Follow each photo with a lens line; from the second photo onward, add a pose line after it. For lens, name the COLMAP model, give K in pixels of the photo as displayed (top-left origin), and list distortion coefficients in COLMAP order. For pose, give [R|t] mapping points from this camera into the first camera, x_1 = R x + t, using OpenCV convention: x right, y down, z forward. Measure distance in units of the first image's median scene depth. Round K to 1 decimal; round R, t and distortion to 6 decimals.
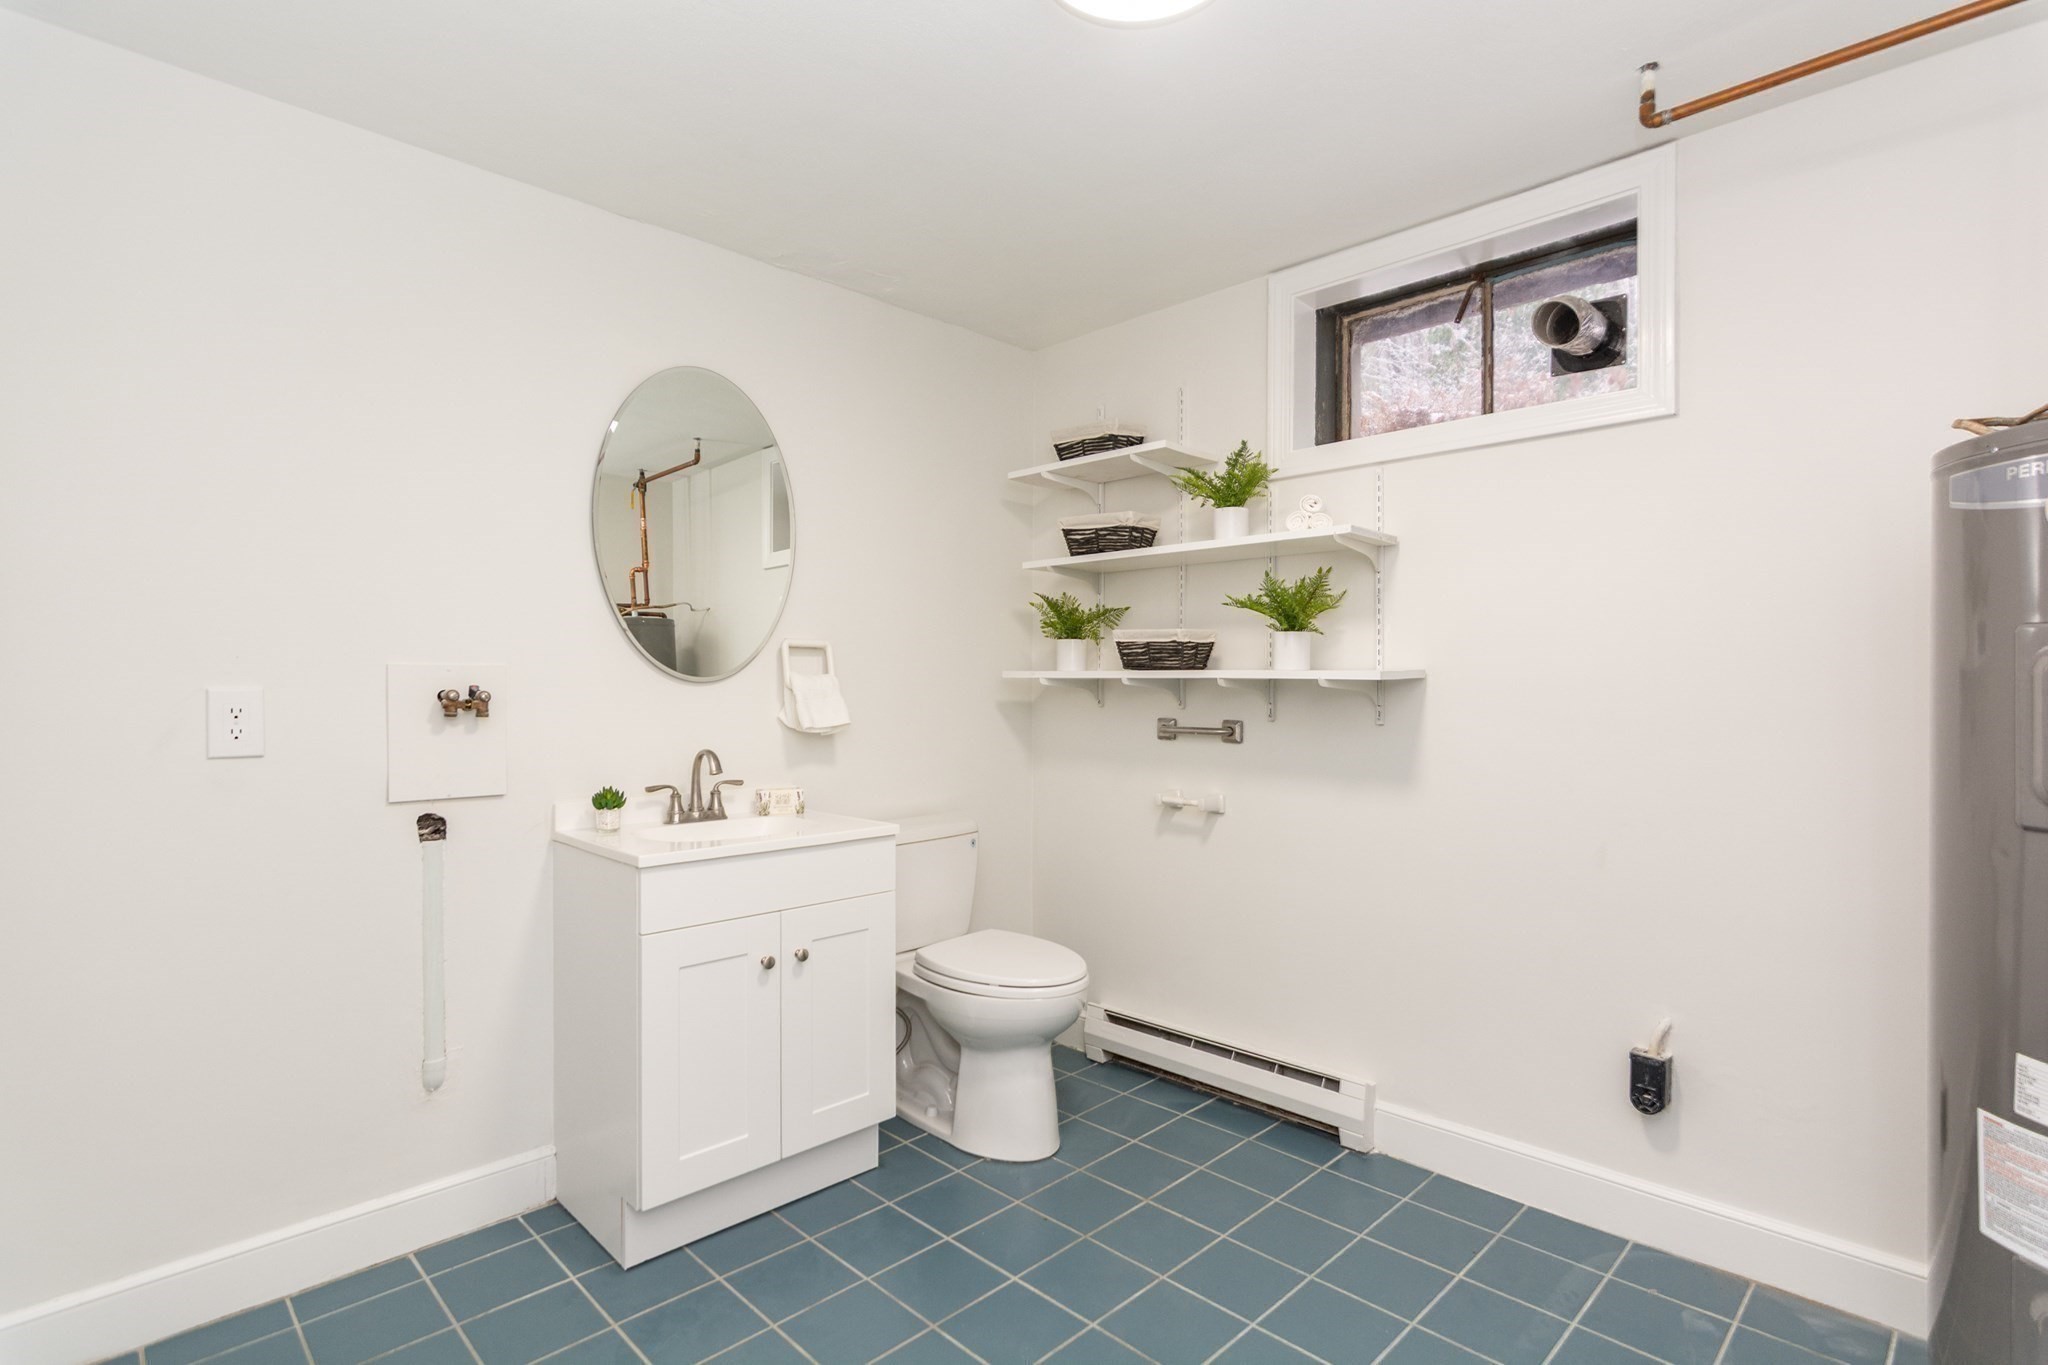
lens RADIAL K [[1000.1, 0, 1032.4], [0, 1000.1, 685.1], [0, 0, 1]] dist [-0.001182, 0.000807]
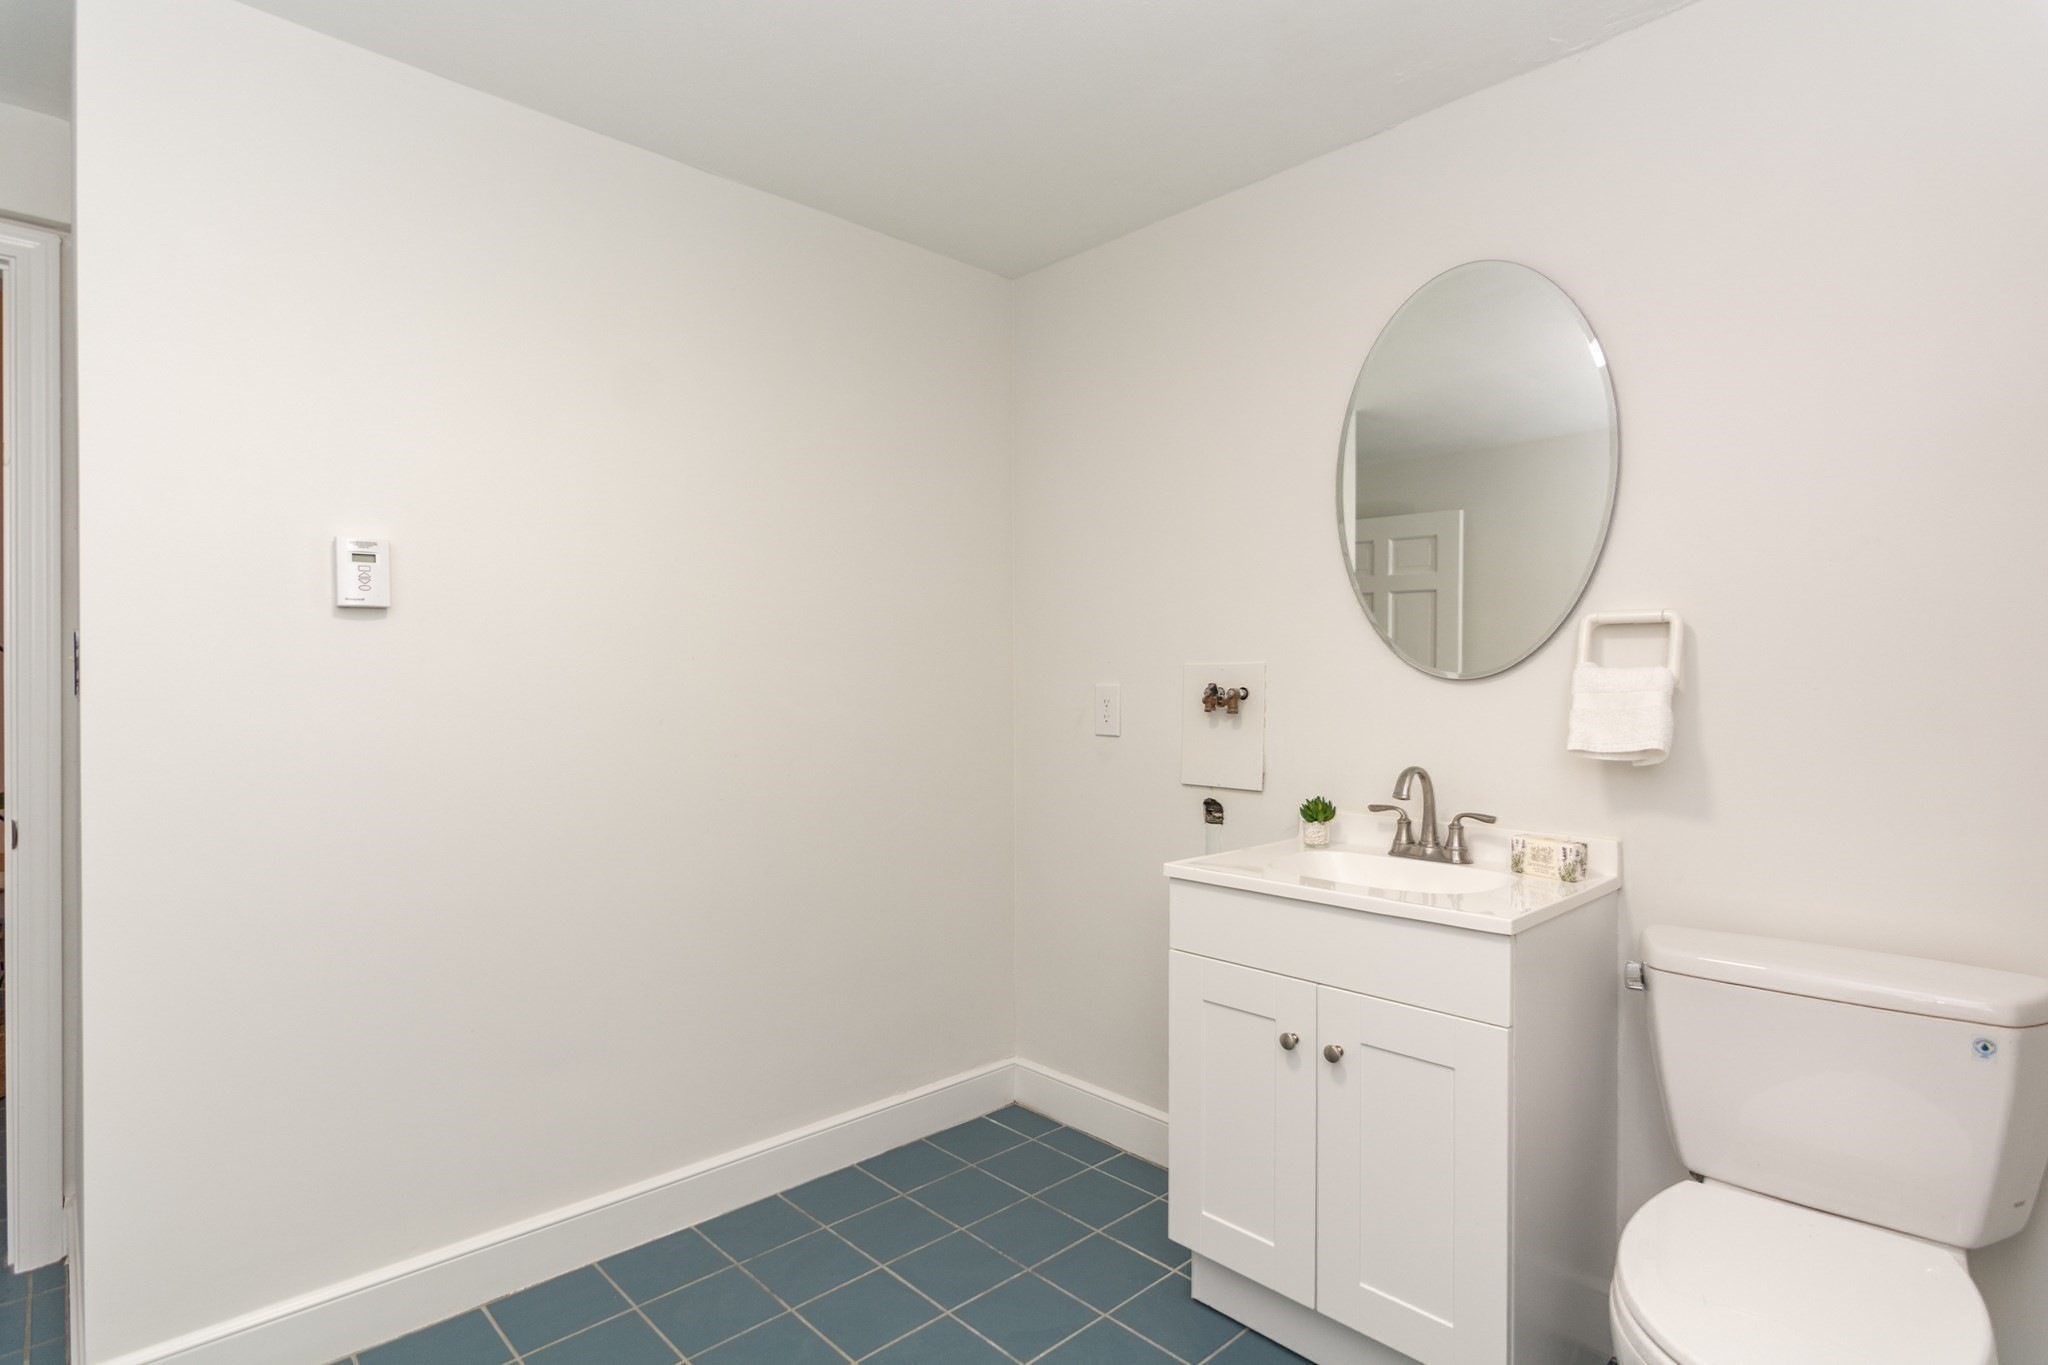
lens RADIAL K [[1000.1, 0, 1032.4], [0, 1000.1, 685.1], [0, 0, 1]] dist [-0.001182, 0.000807]
pose [[0.002220, 0.001821, -0.999996, 0.444118], [-0.004576, 0.999988, 0.001811, 0.001055], [0.999987, 0.004572, 0.002228, 0.695337]]
